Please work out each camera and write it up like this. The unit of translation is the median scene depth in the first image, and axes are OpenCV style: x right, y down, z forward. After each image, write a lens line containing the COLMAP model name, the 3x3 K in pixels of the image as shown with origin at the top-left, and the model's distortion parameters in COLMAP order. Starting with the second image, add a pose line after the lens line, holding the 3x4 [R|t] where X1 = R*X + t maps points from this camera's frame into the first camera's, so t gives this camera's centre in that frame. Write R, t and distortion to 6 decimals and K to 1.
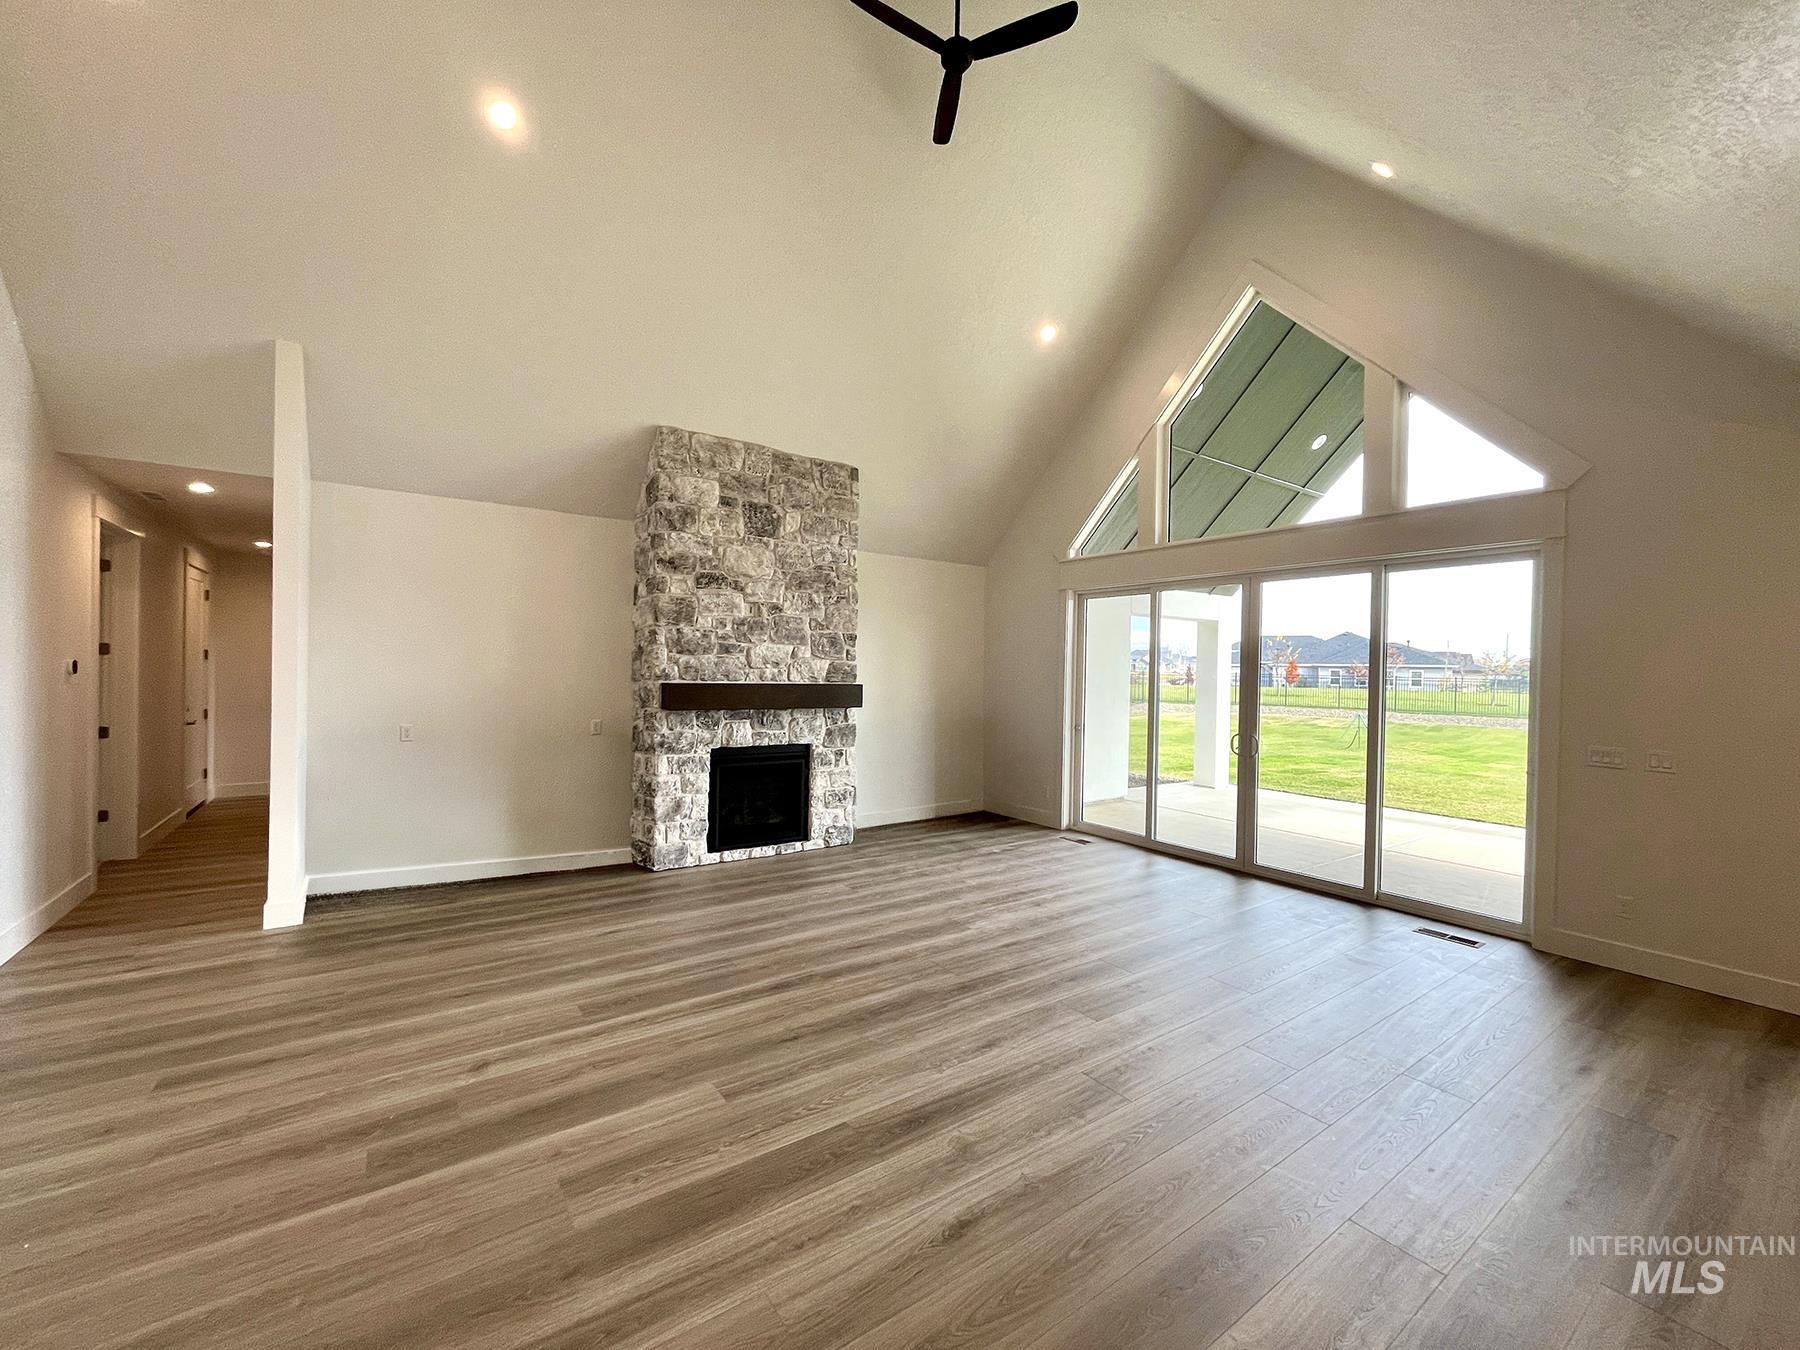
lens RADIAL K [[723.6, 0, 900.0], [0, 723.6, 675.0], [0, 0, 1]] dist [-0.001422, -0.000080]
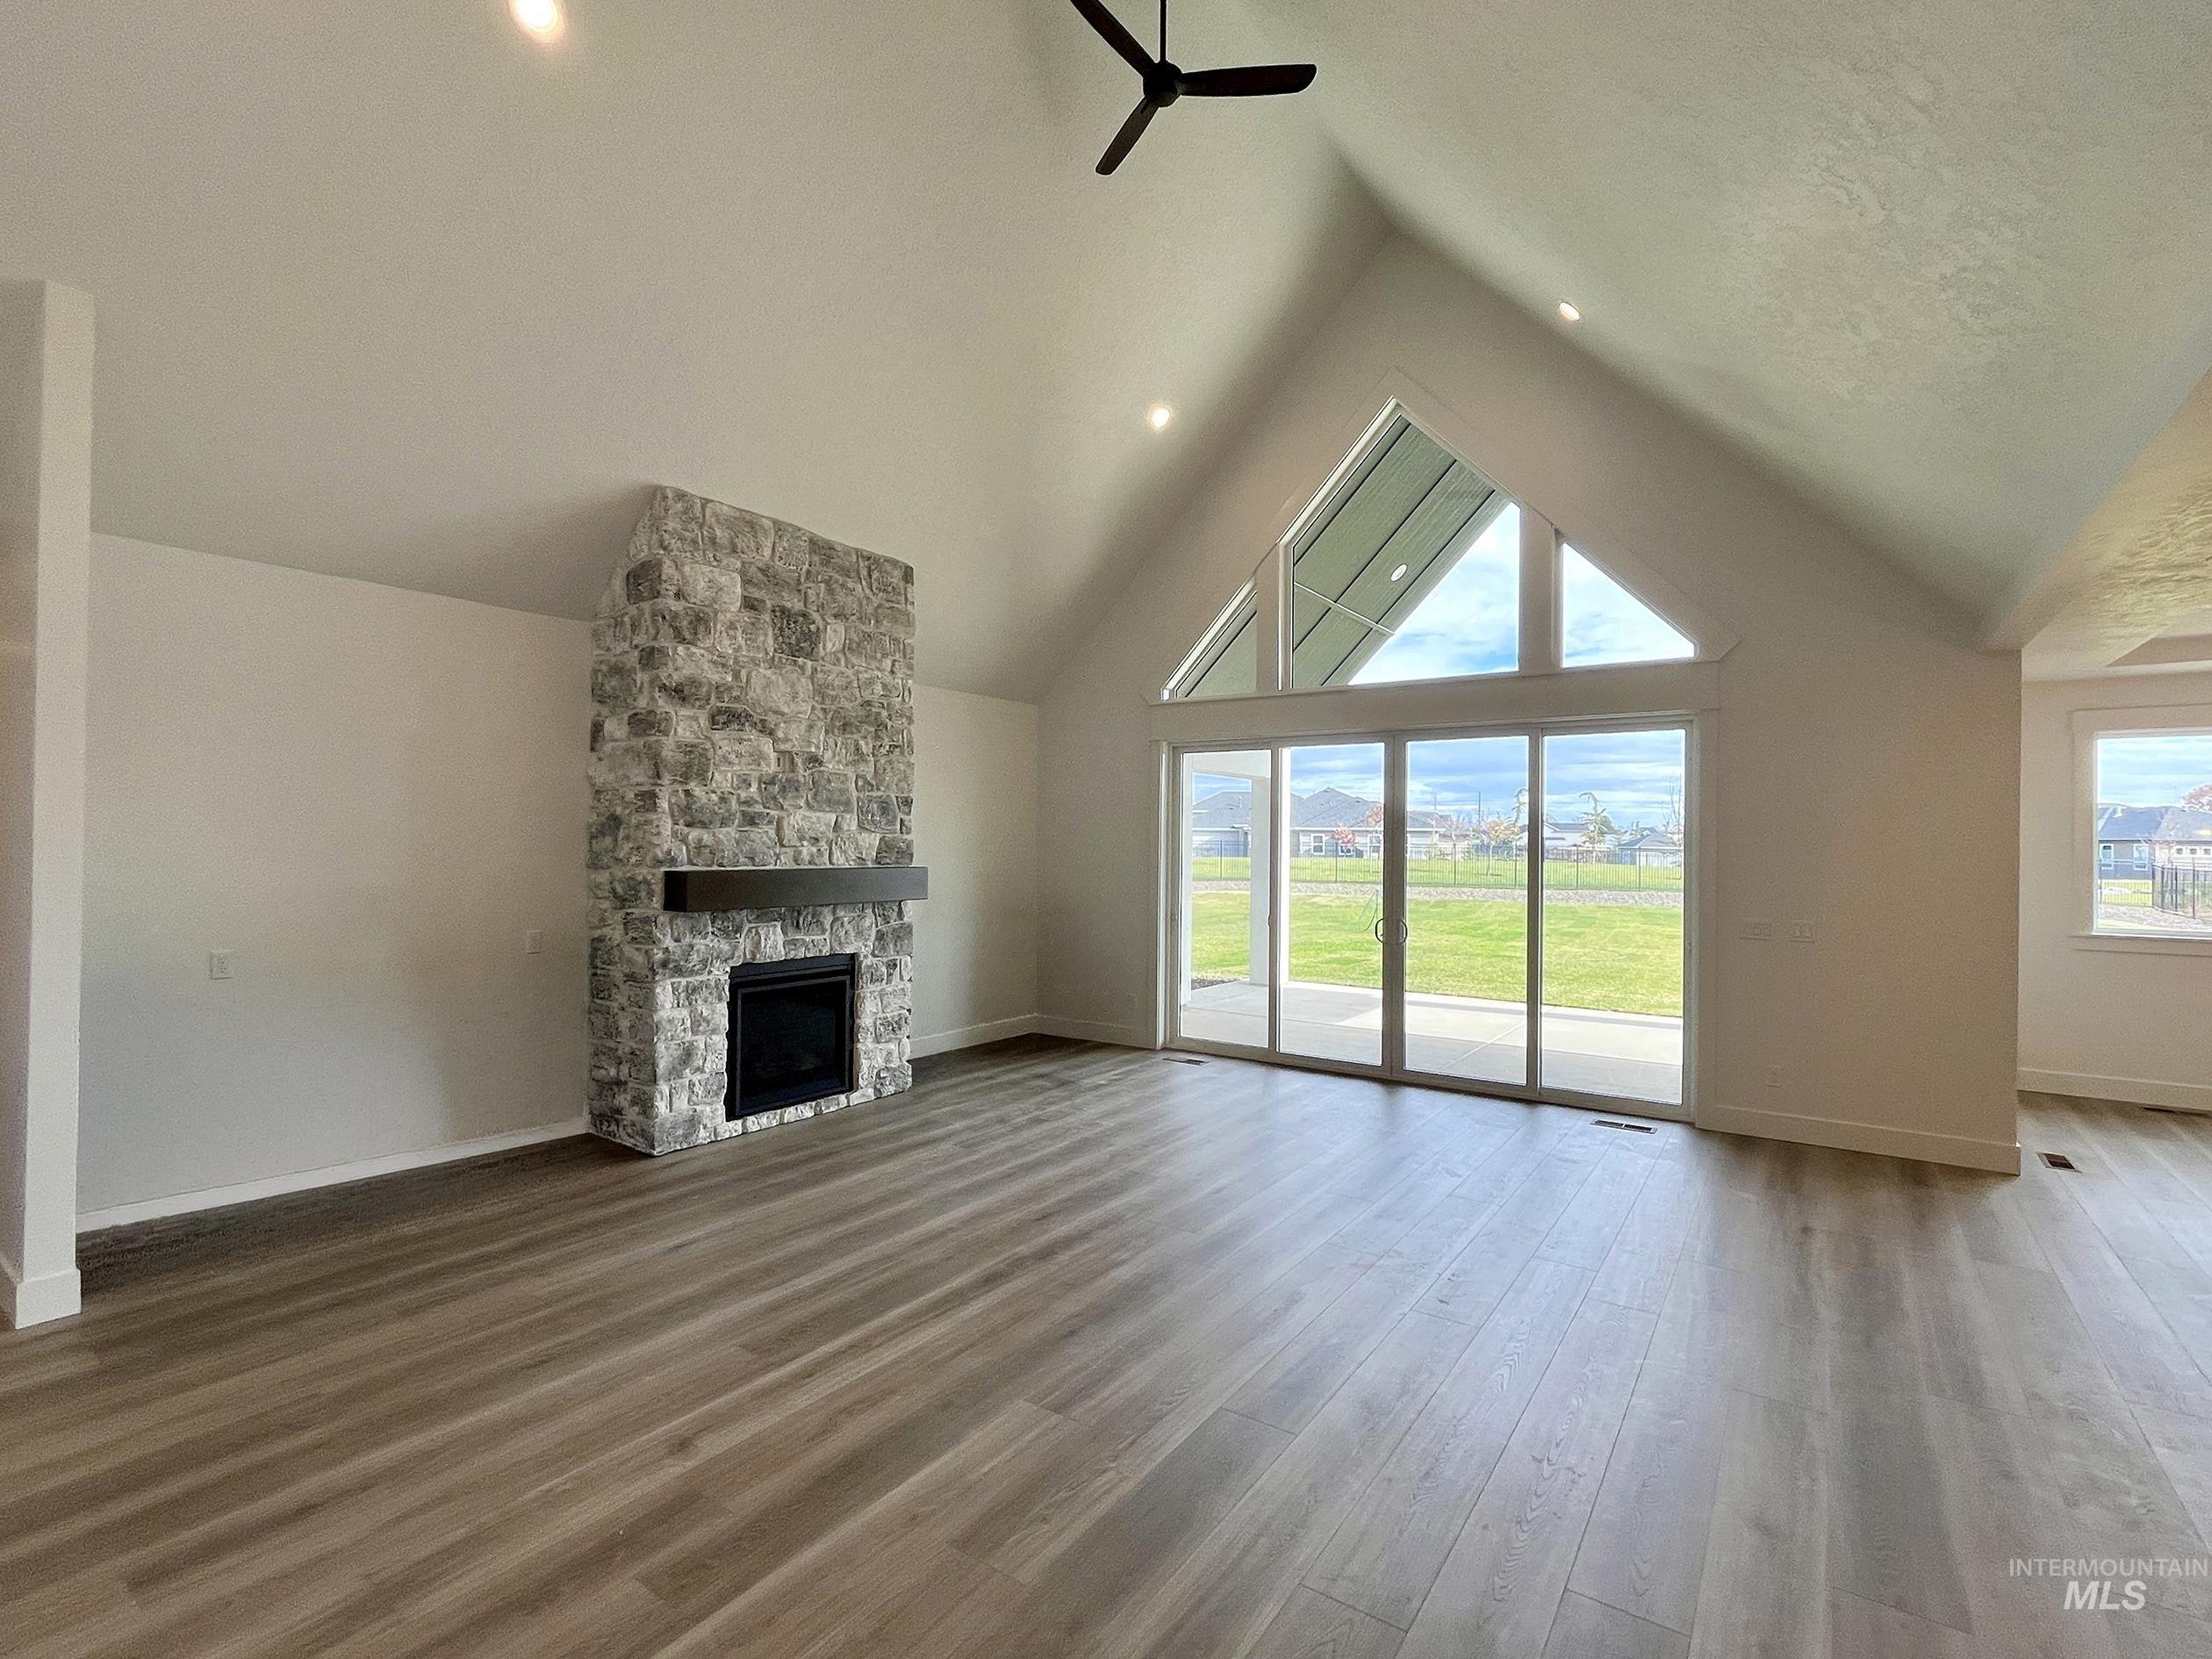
lens RADIAL K [[1030.1, 0, 1106.3], [0, 1030.1, 830.5], [0, 0, 1]] dist [0.000865, -0.000182]
pose [[0.938938, -0.004808, 0.344053, -0.263629], [0.009371, 0.999889, -0.011600, -0.011121], [-0.343959, 0.014115, 0.938879, -0.028476]]
